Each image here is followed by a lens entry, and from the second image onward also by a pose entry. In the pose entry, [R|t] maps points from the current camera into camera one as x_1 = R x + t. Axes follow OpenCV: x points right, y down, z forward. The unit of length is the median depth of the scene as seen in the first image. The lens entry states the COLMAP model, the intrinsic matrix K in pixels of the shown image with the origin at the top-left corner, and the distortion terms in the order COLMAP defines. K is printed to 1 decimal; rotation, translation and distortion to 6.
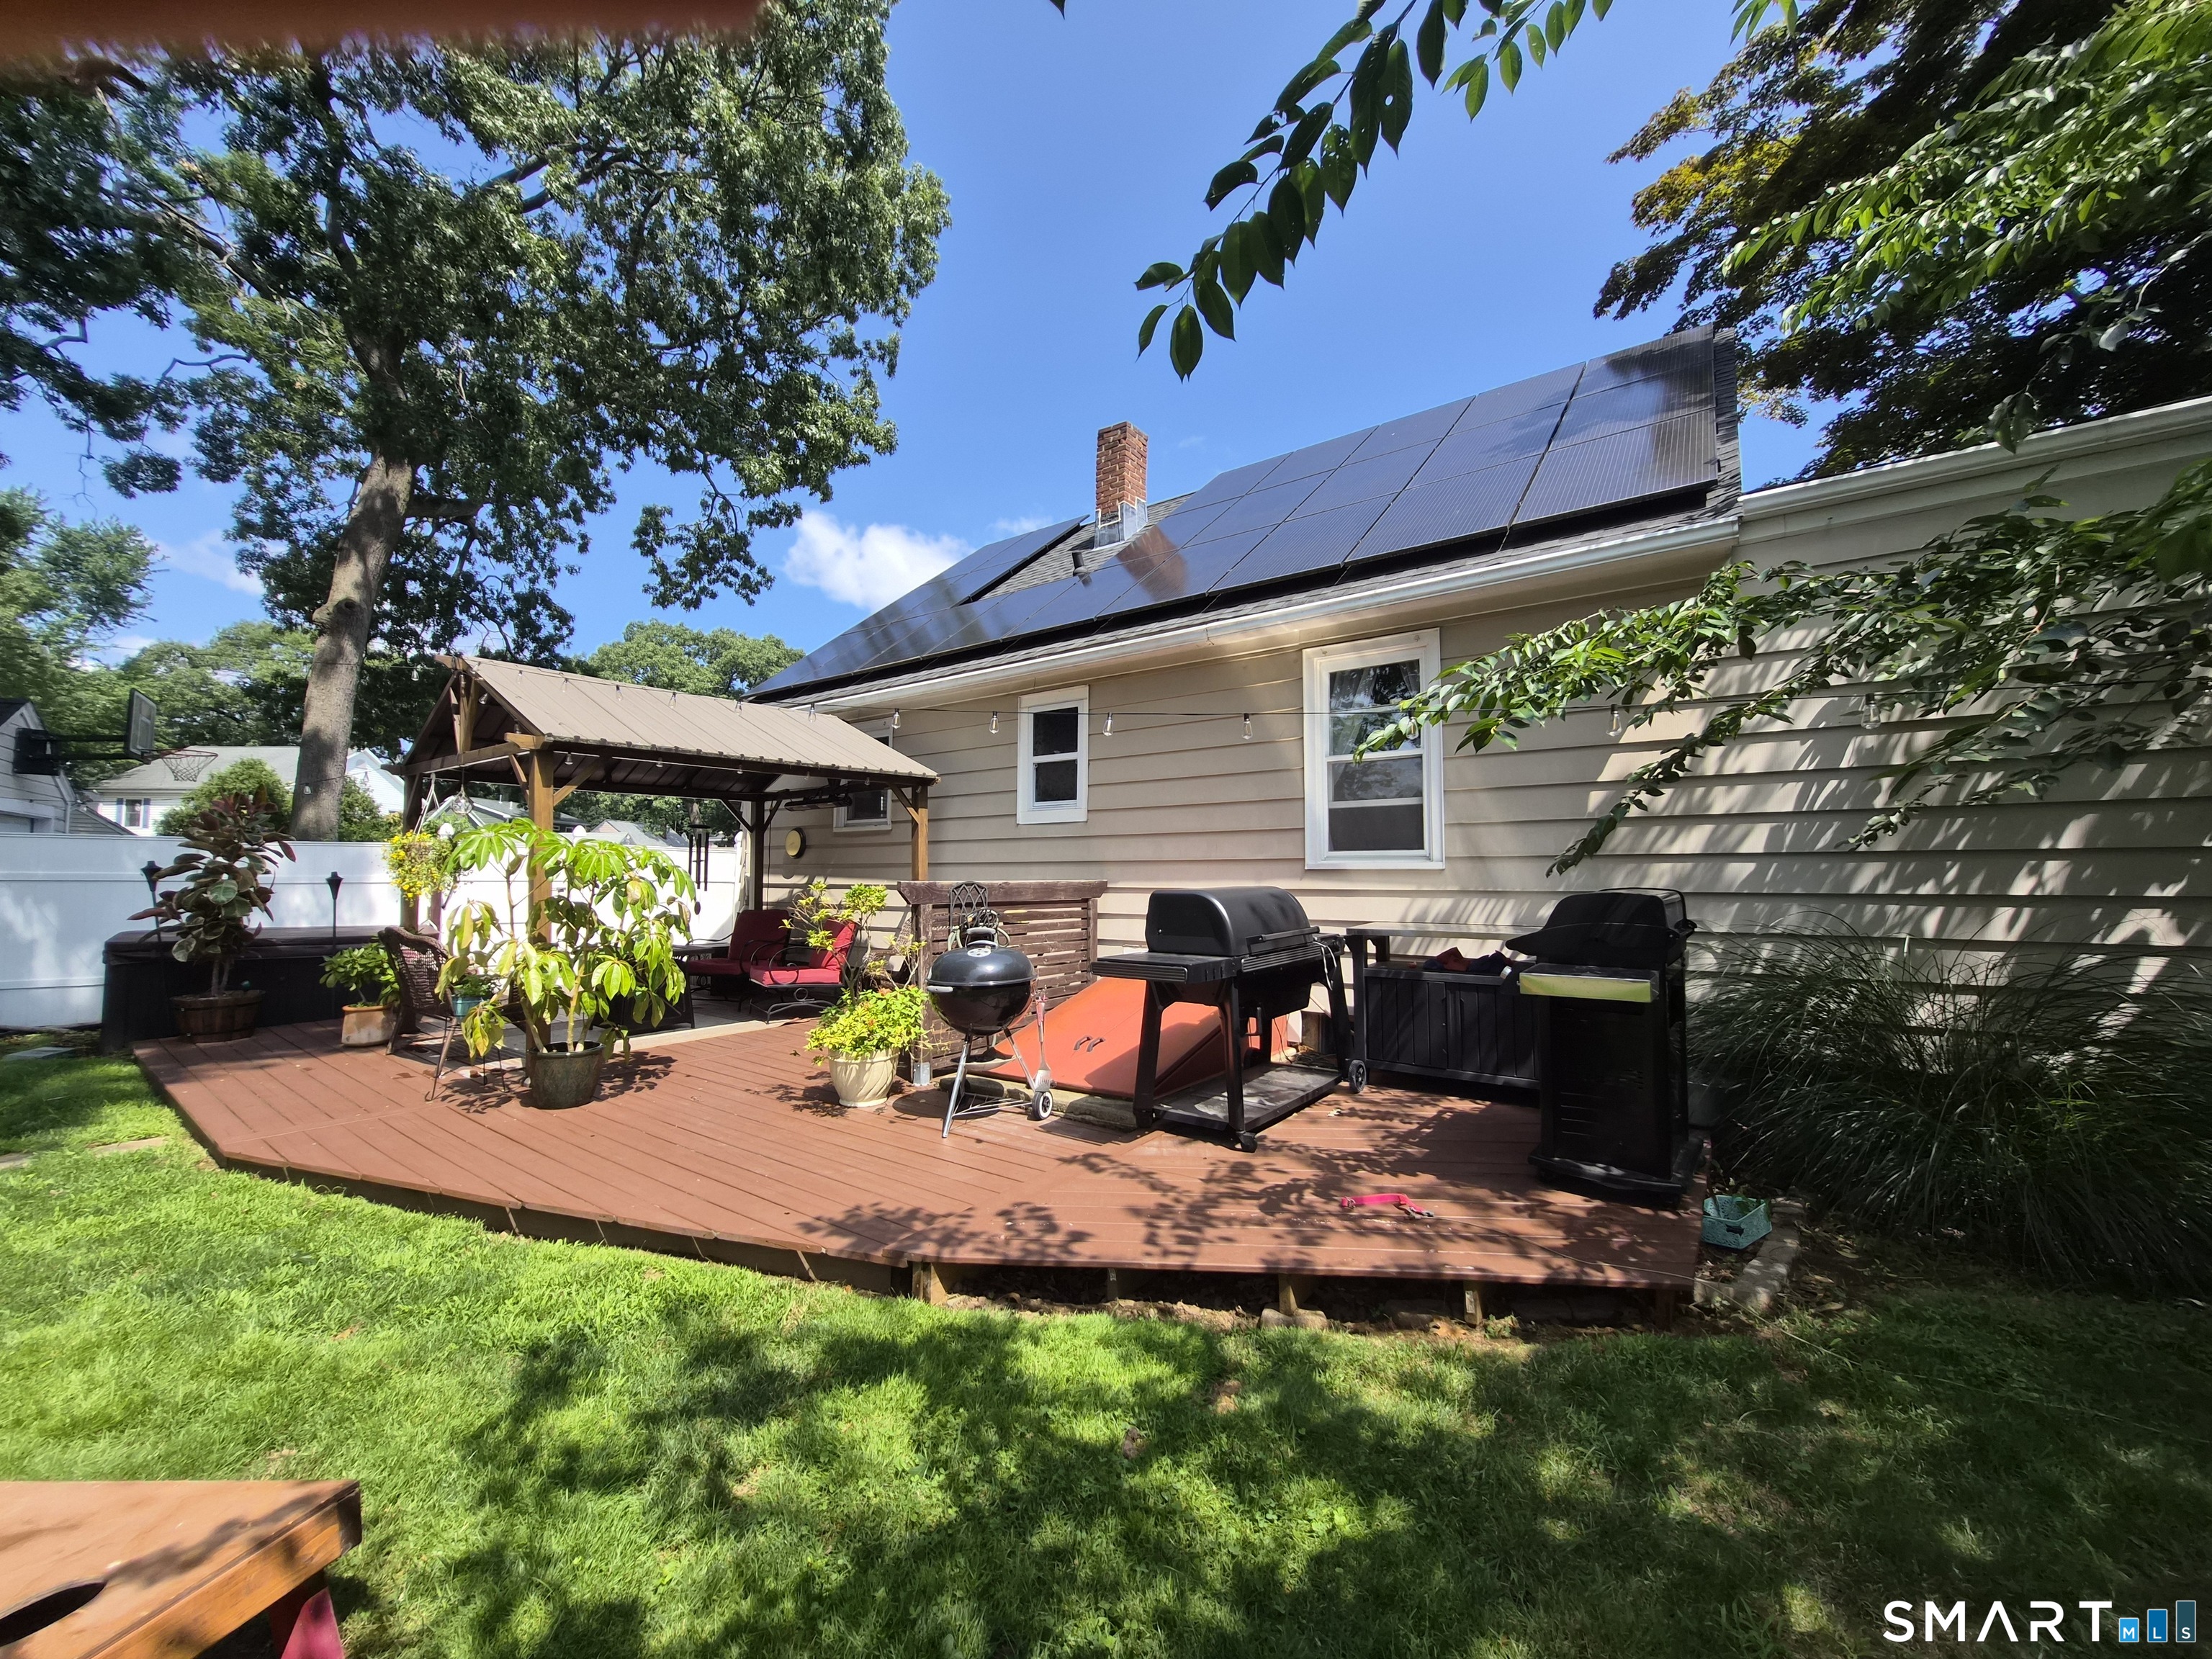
lens RADIAL K [[870.9, 0, 1113.3], [0, 870.9, 839.9], [0, 0, 1]] dist [-0.007148, 0.001477]
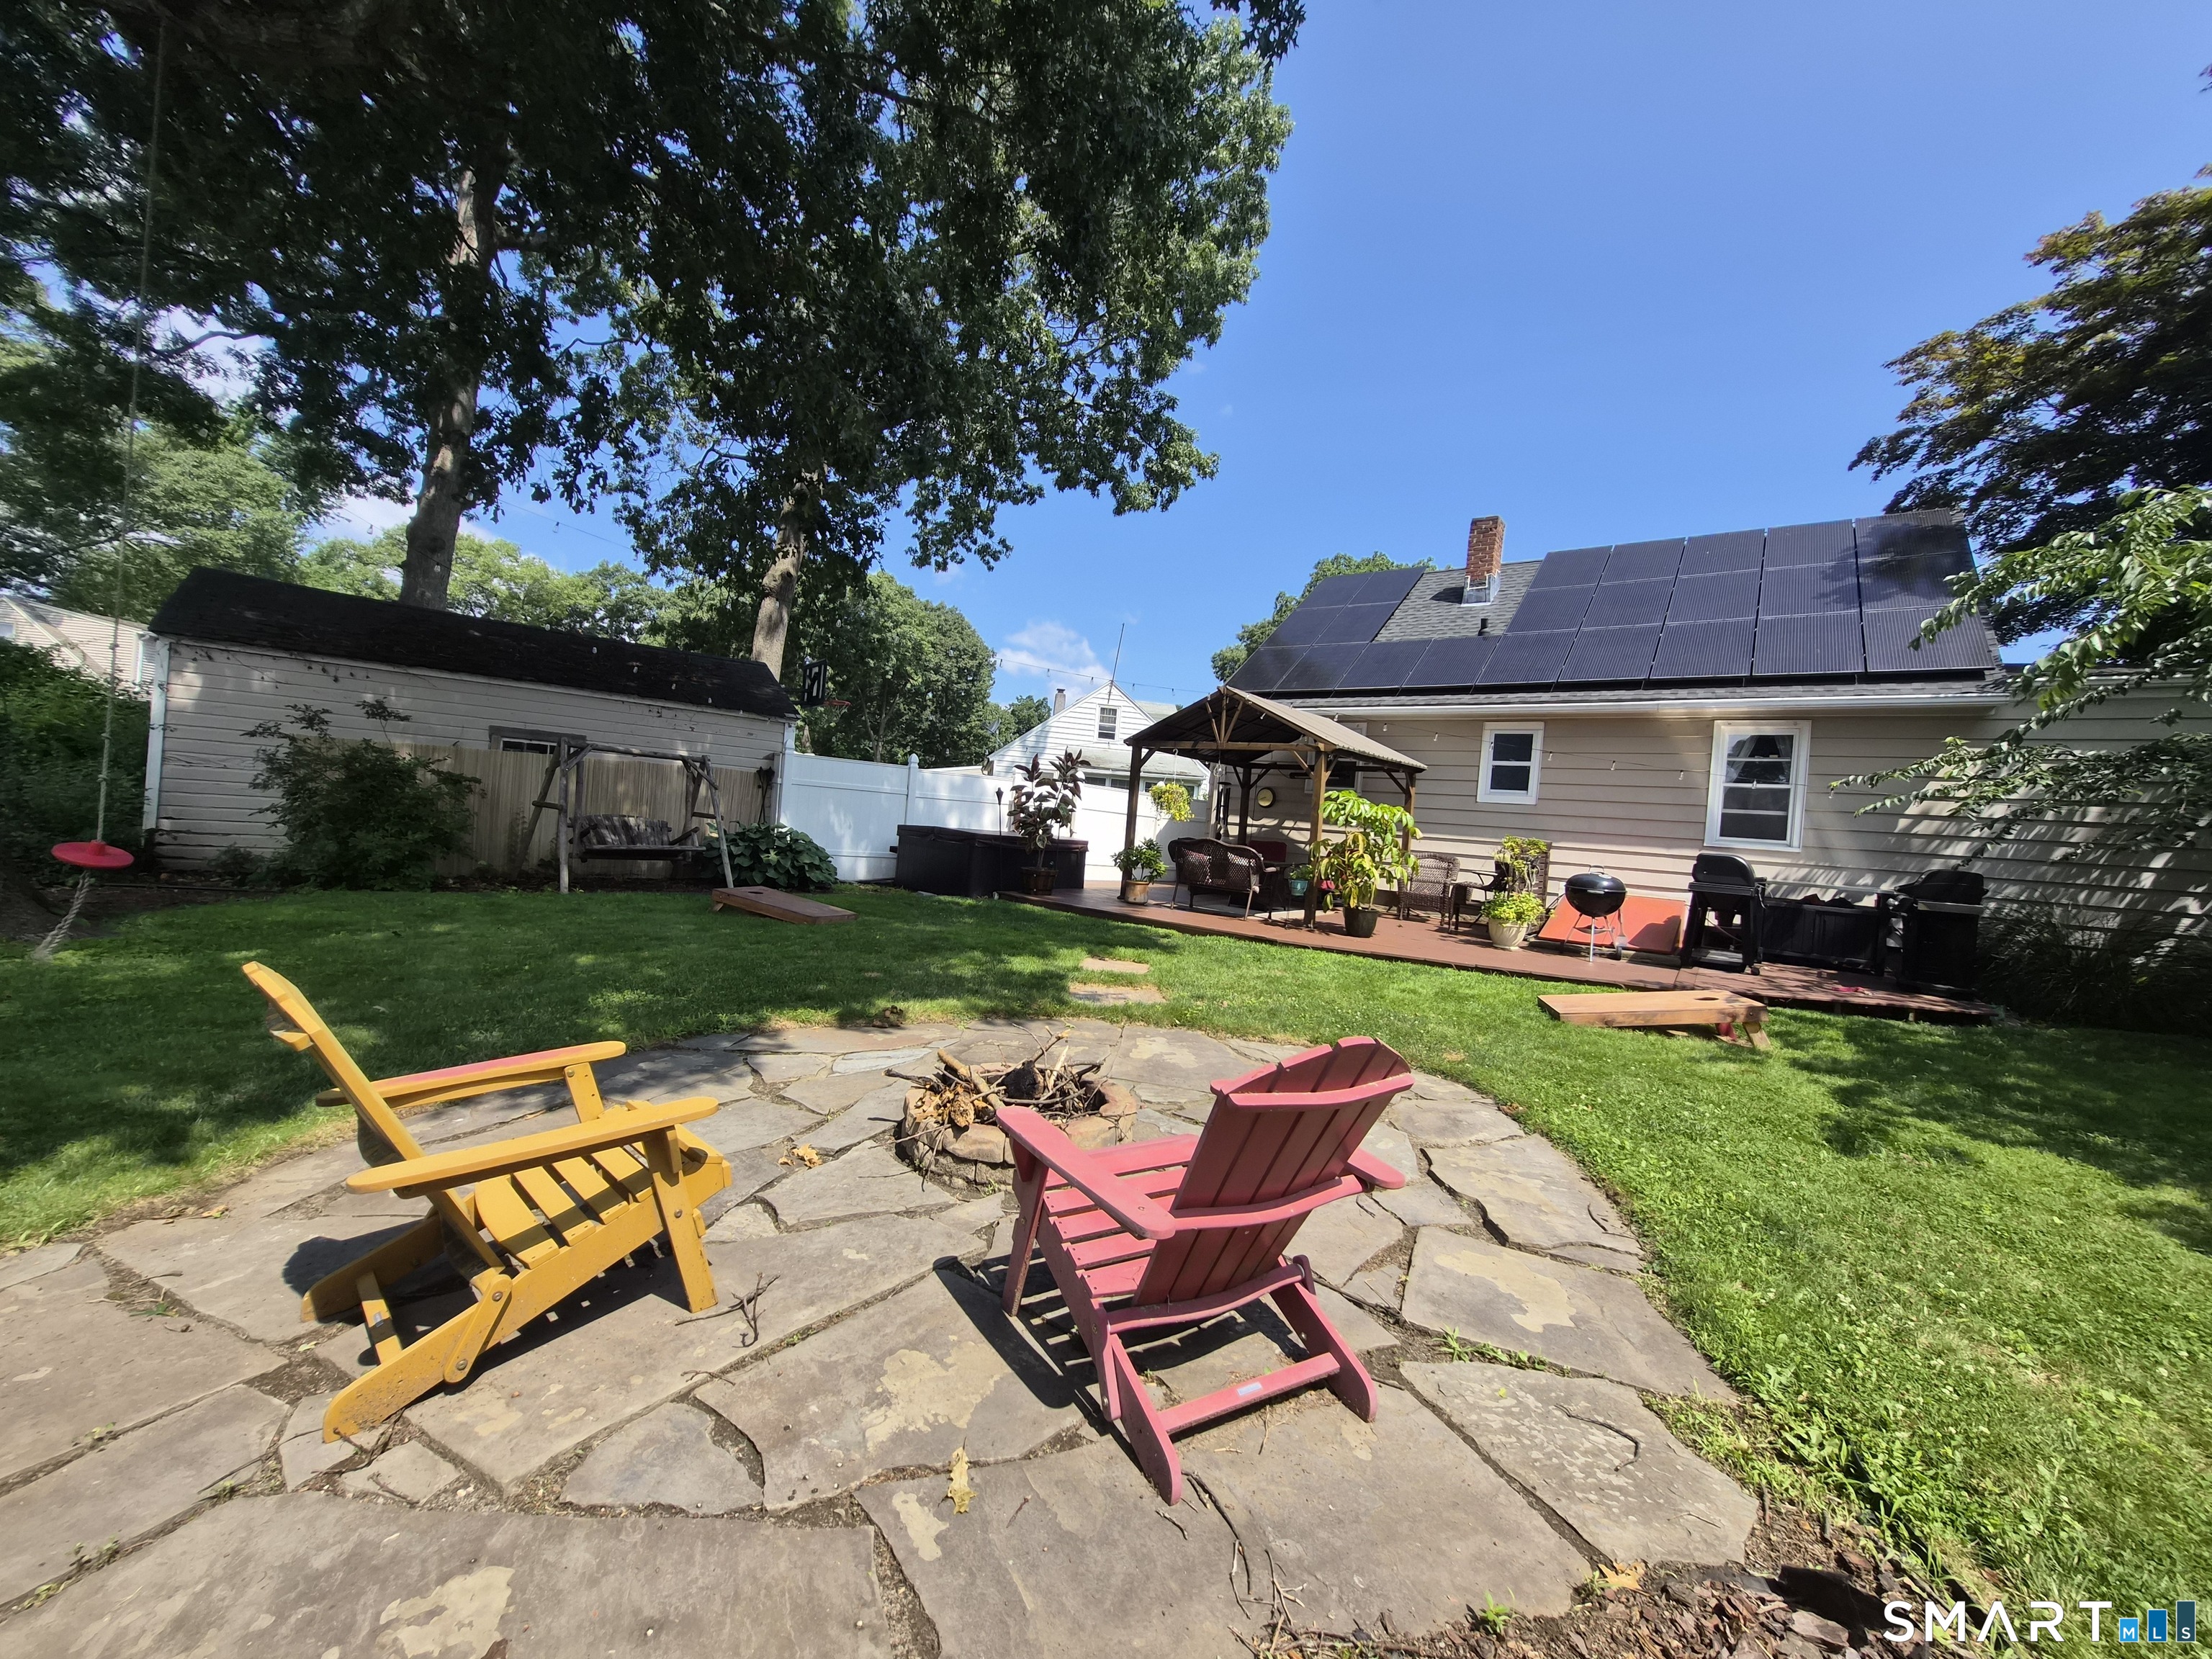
lens RADIAL K [[870.9, 0, 1095.4], [0, 870.9, 840.5], [0, 0, 1]] dist [-0.007148, 0.001477]
pose [[0.996634, 0.077257, -0.027438, -0.553674], [-0.075236, 0.994823, 0.068306, -0.002572], [0.032573, -0.066012, 0.997287, -0.461828]]
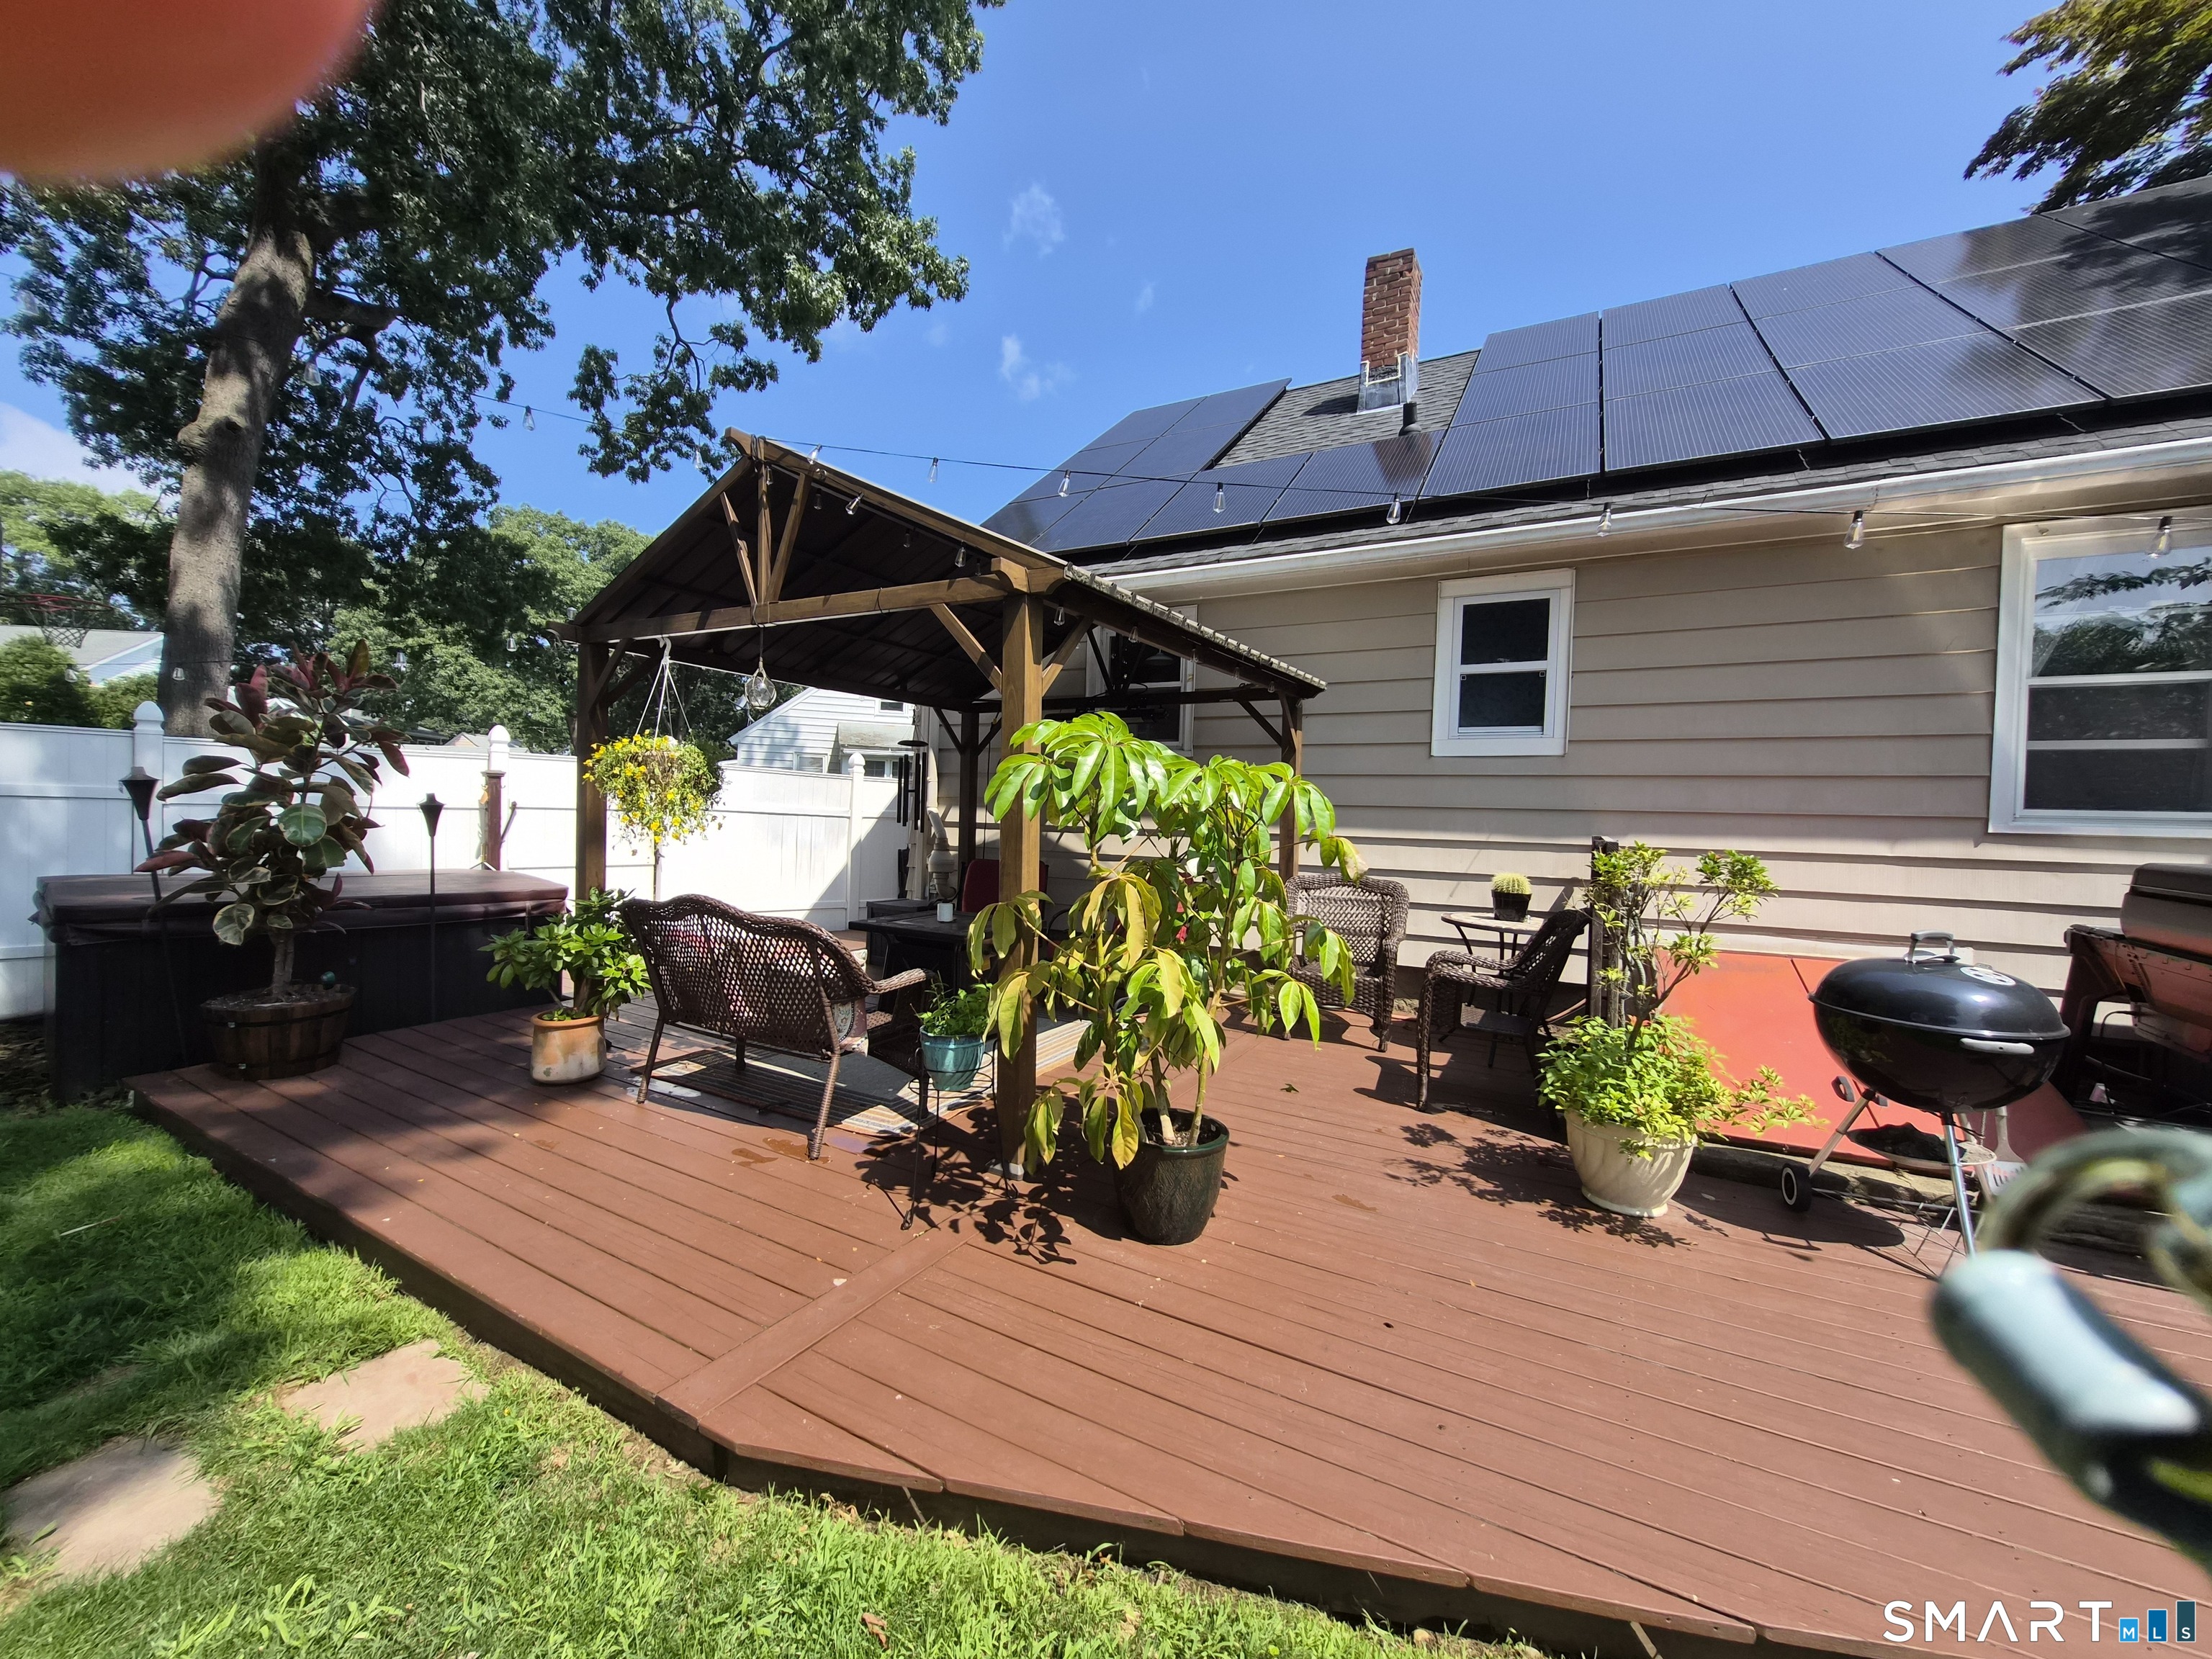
lens RADIAL K [[870.9, 0, 1114.5], [0, 870.9, 840.4], [0, 0, 1]] dist [-0.007148, 0.001477]
pose [[0.990546, 0.022629, 0.135302, -0.344714], [-0.032786, 0.996770, 0.073316, 0.005989], [-0.133205, -0.077059, 0.988088, 0.214851]]
